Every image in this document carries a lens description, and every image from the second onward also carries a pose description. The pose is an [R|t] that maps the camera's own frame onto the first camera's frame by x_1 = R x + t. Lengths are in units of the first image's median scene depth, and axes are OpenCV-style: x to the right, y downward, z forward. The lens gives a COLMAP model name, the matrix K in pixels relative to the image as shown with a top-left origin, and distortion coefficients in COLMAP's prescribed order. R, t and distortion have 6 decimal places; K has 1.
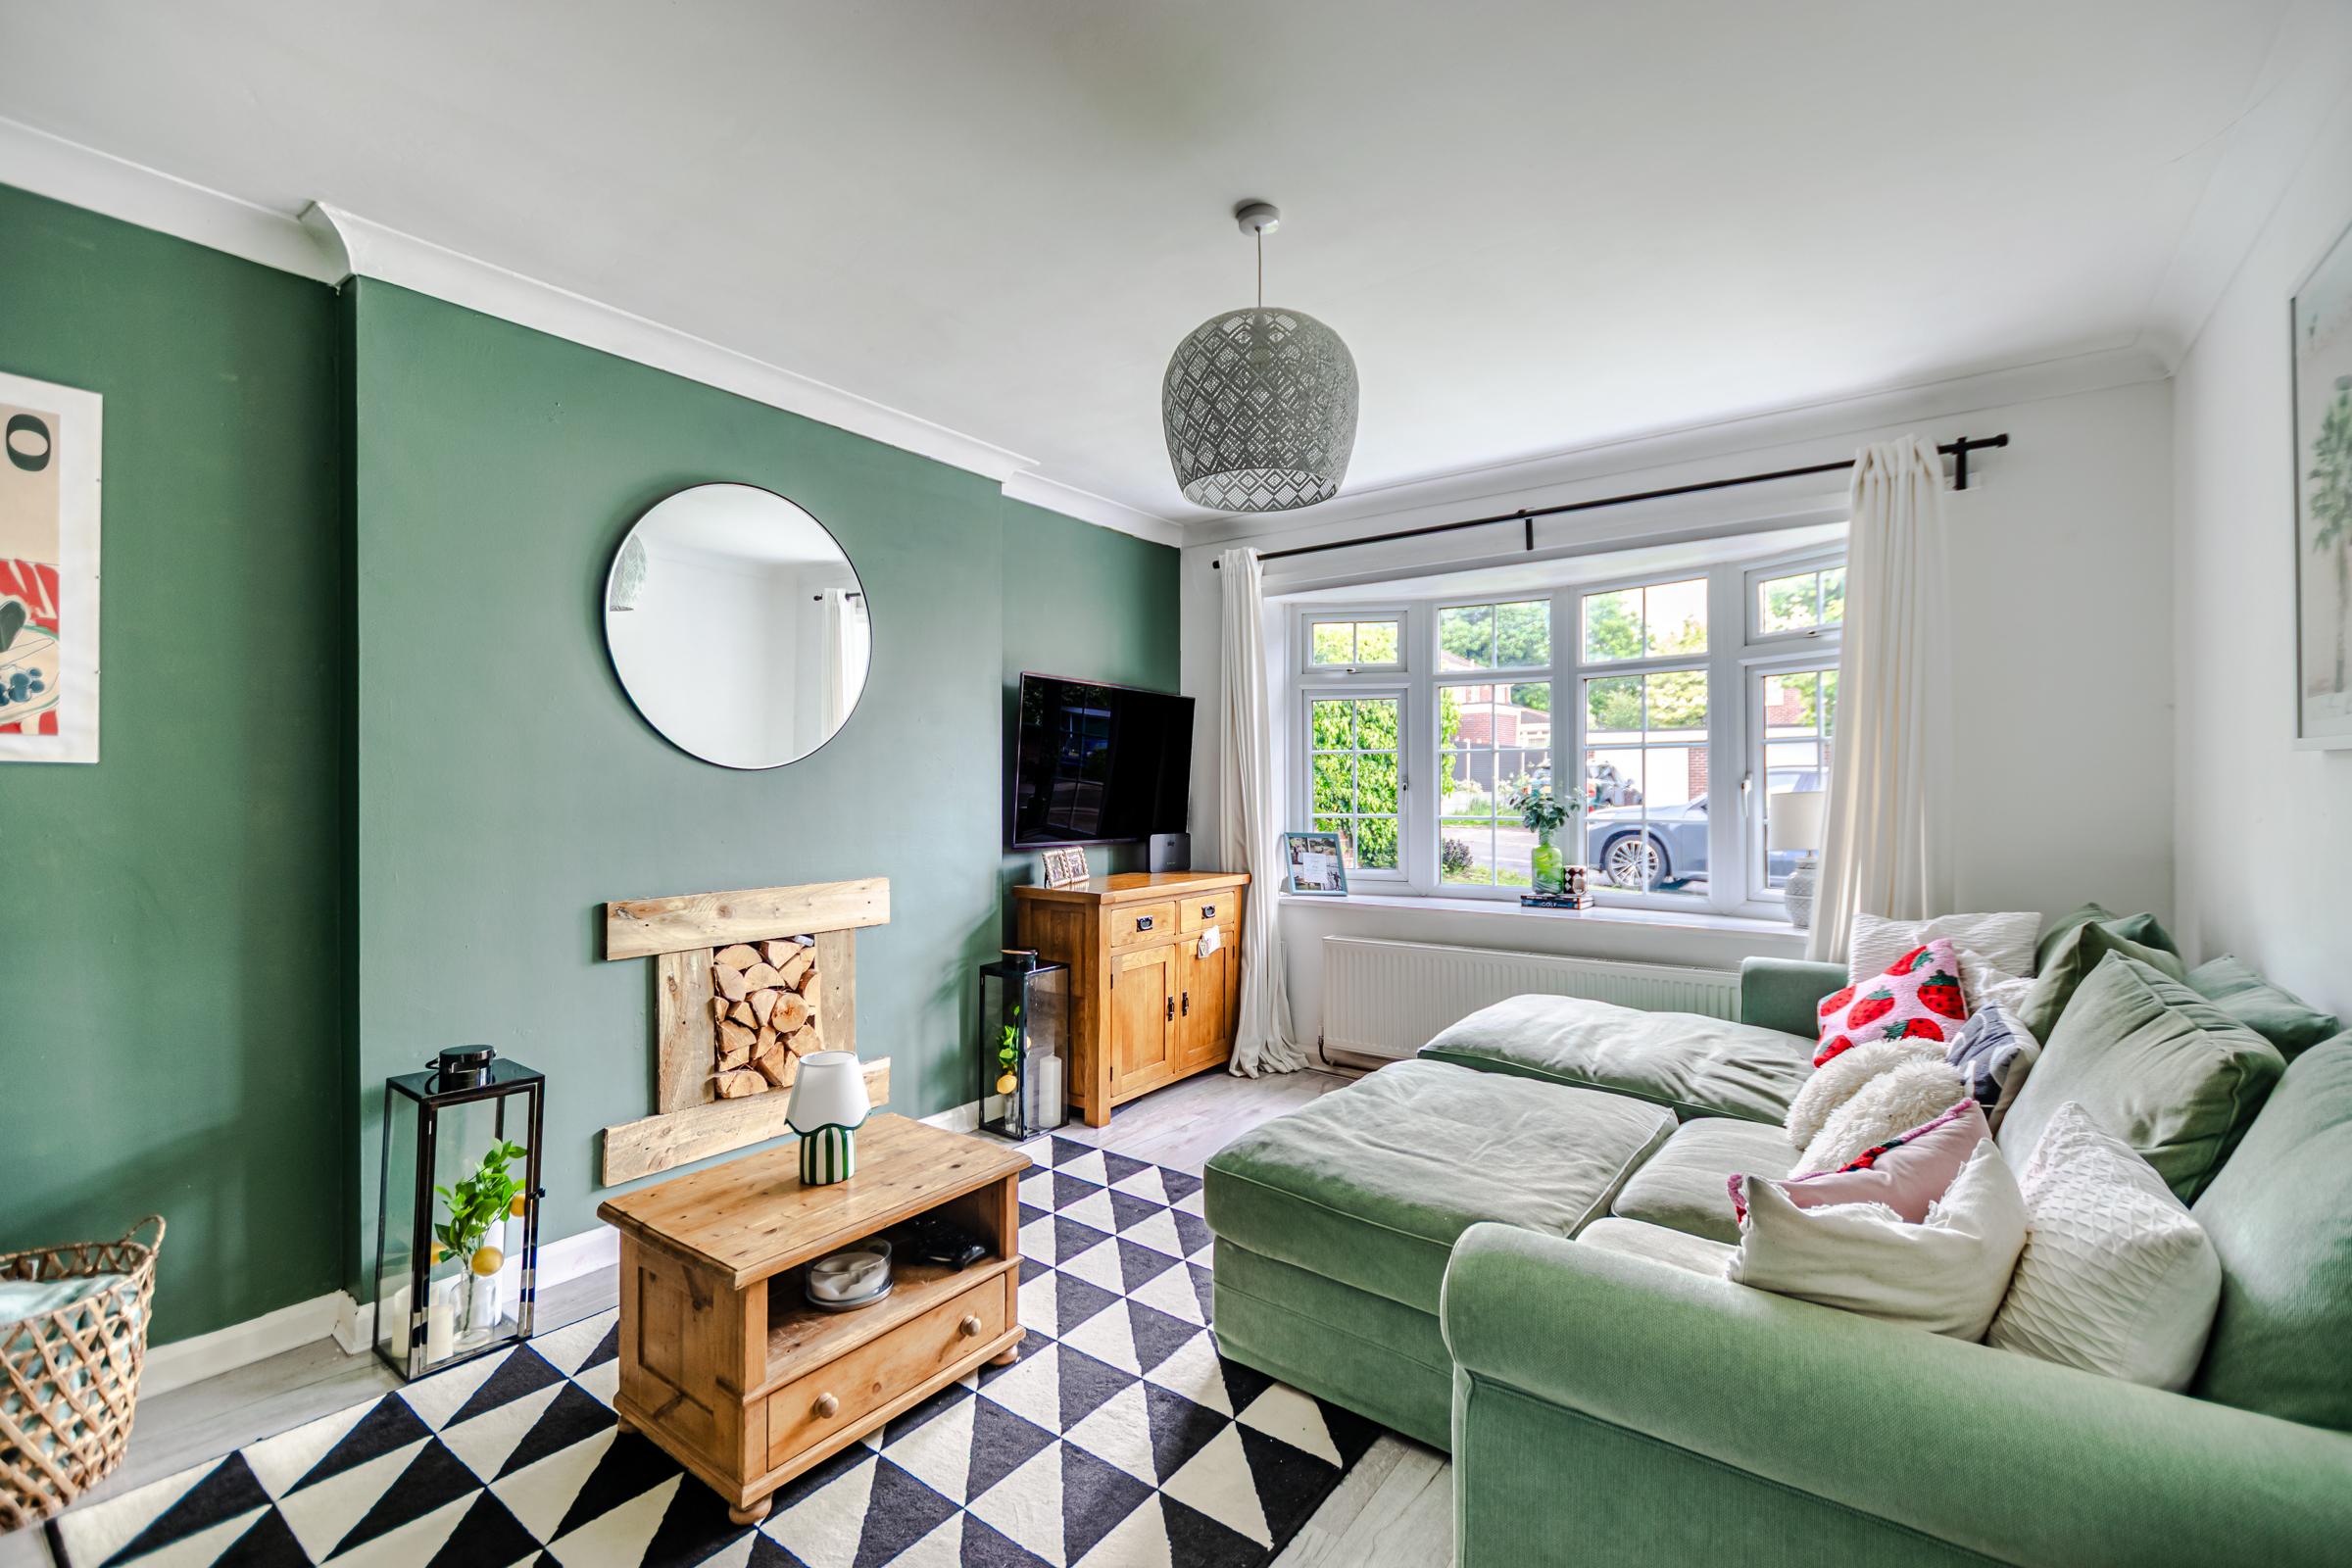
lens RADIAL K [[1016.5, 0, 1186.1], [0, 1016.5, 785.1], [0, 0, 1]] dist [0.010992, -0.002865]
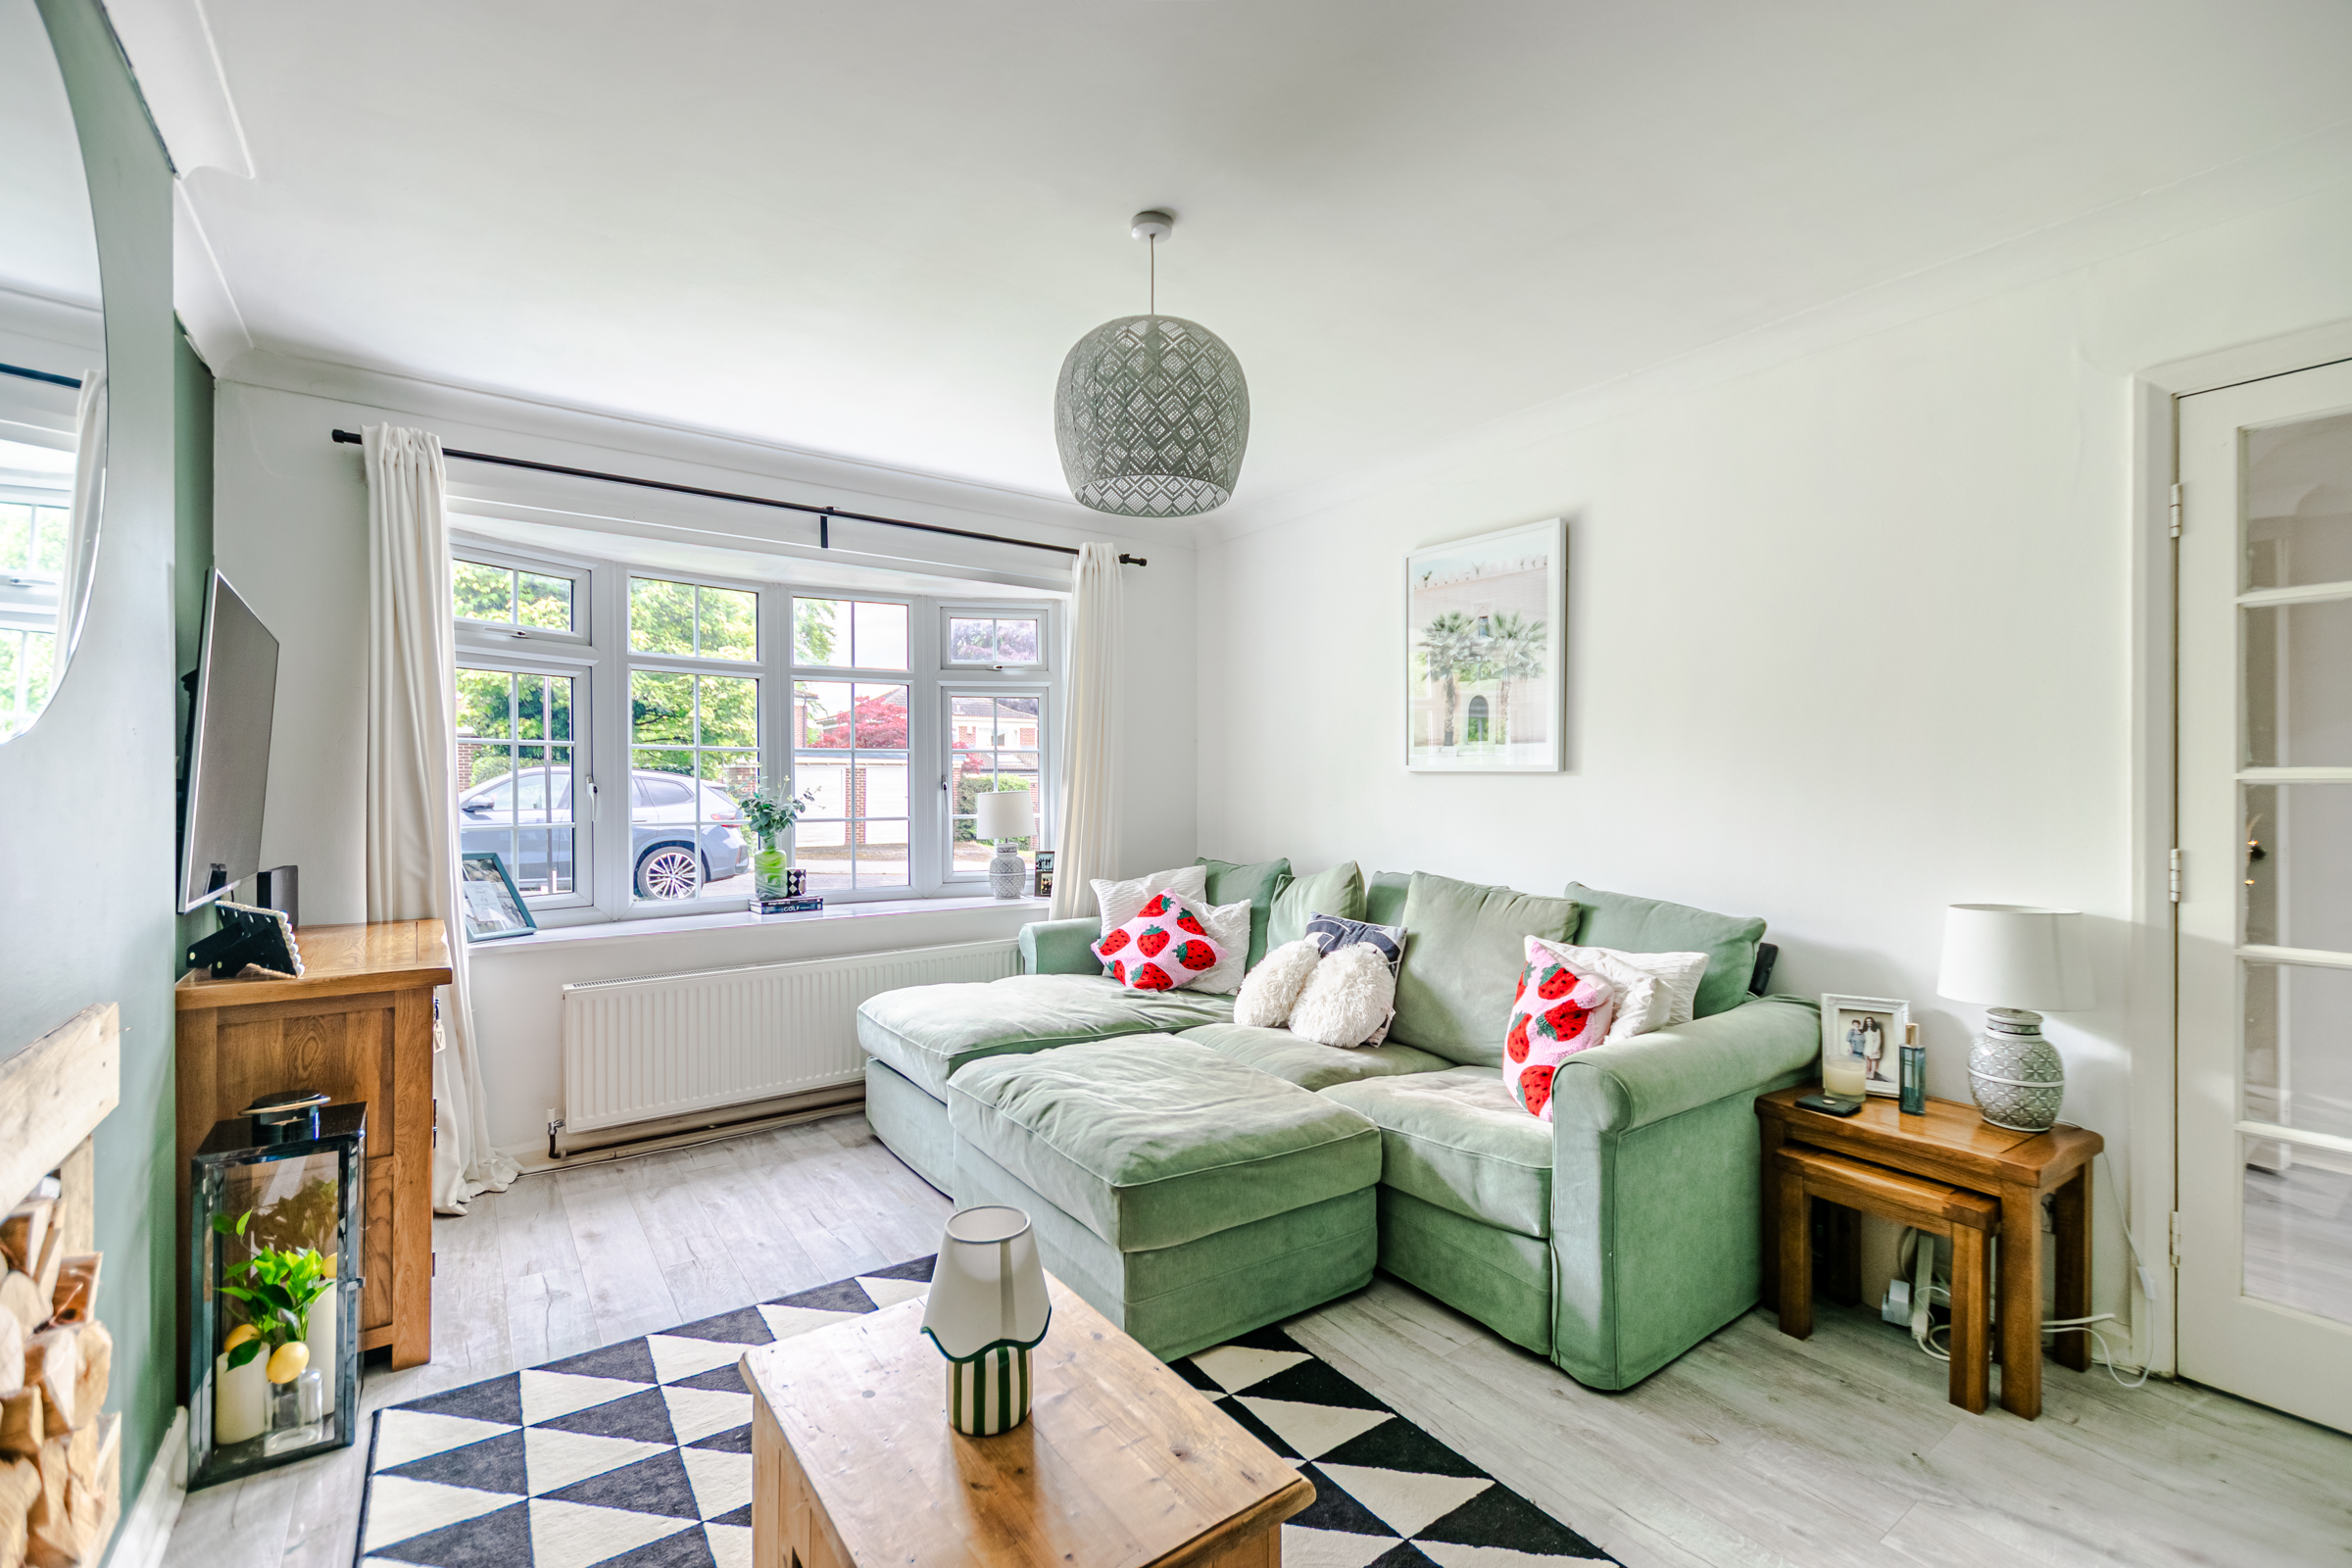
lens RADIAL K [[1016.5, 0, 1187.7], [0, 1016.5, 777.6], [0, 0, 1]] dist [0.010992, -0.002865]
pose [[0.300711, 0.006535, 0.953693, -0.600320], [-0.002526, 0.999978, -0.006056, -0.004470], [-0.953712, -0.000588, 0.300721, 0.447270]]
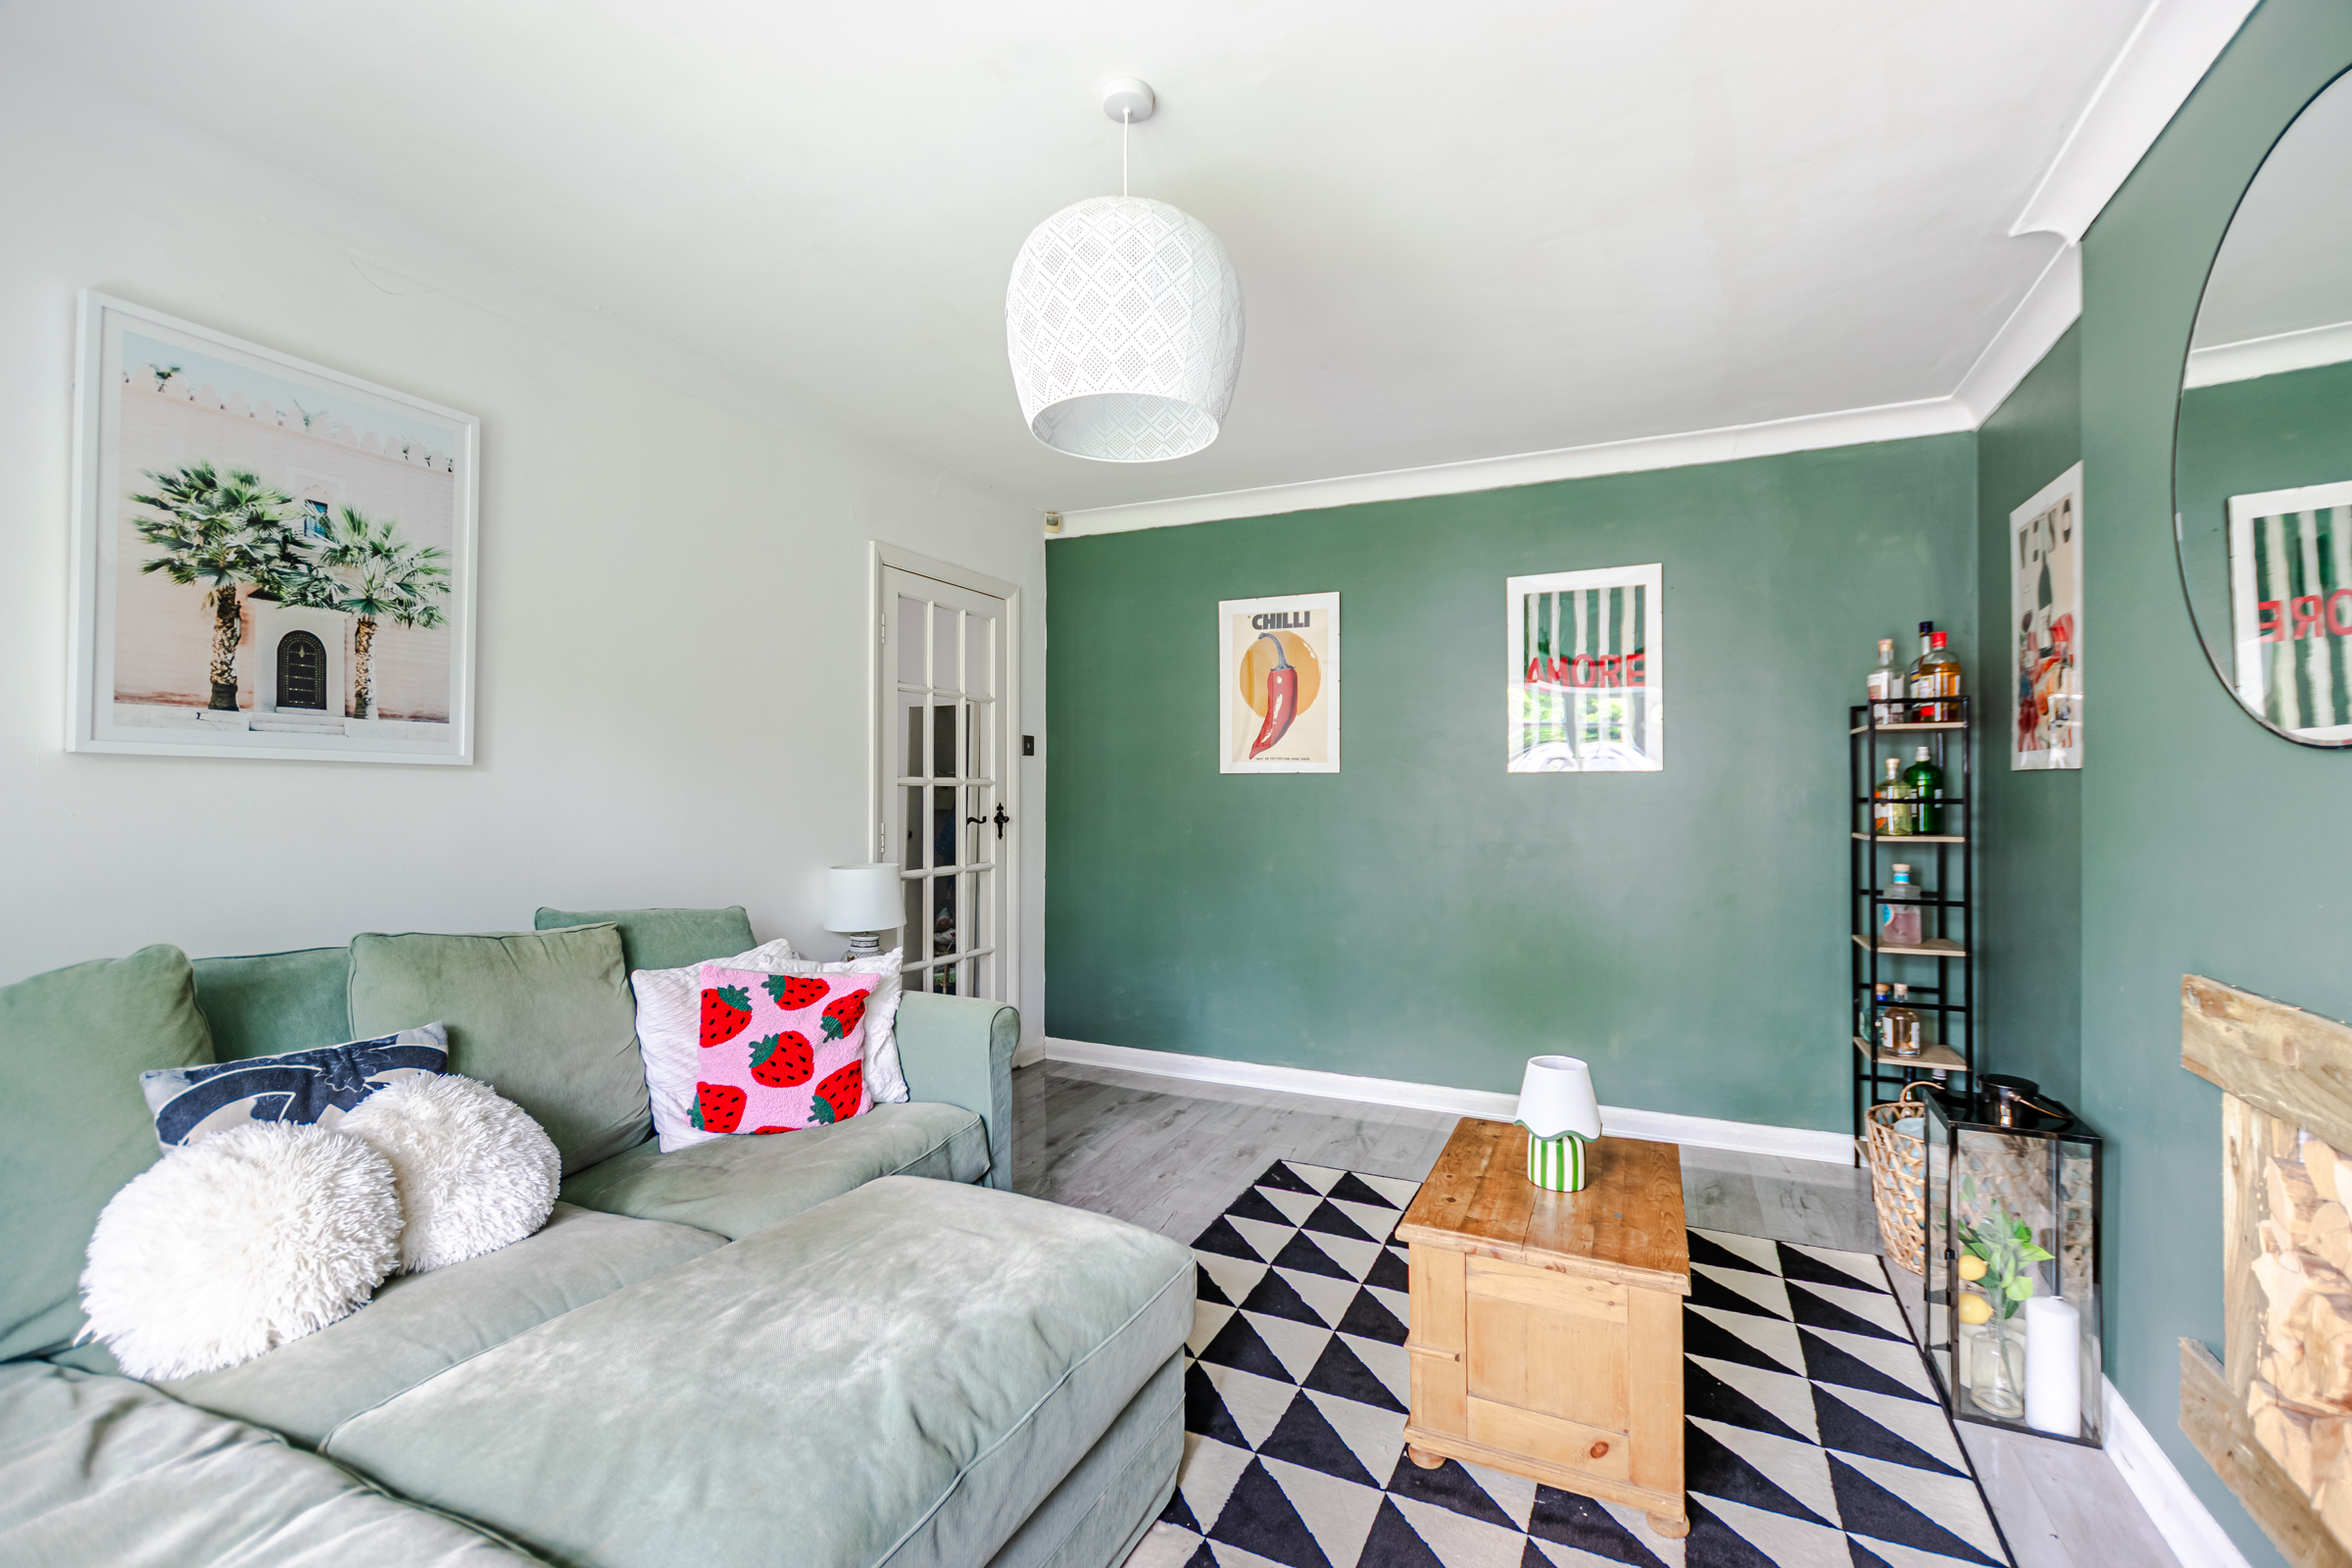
lens RADIAL K [[1016.5, 0, 1235.4], [0, 1016.5, 780.0], [0, 0, 1]] dist [0.010992, -0.002865]
pose [[-0.967292, -0.002755, -0.253651, 0.138846], [-0.001107, 0.999977, -0.006639, -0.002340], [0.253664, -0.006141, -0.967273, 1.266110]]
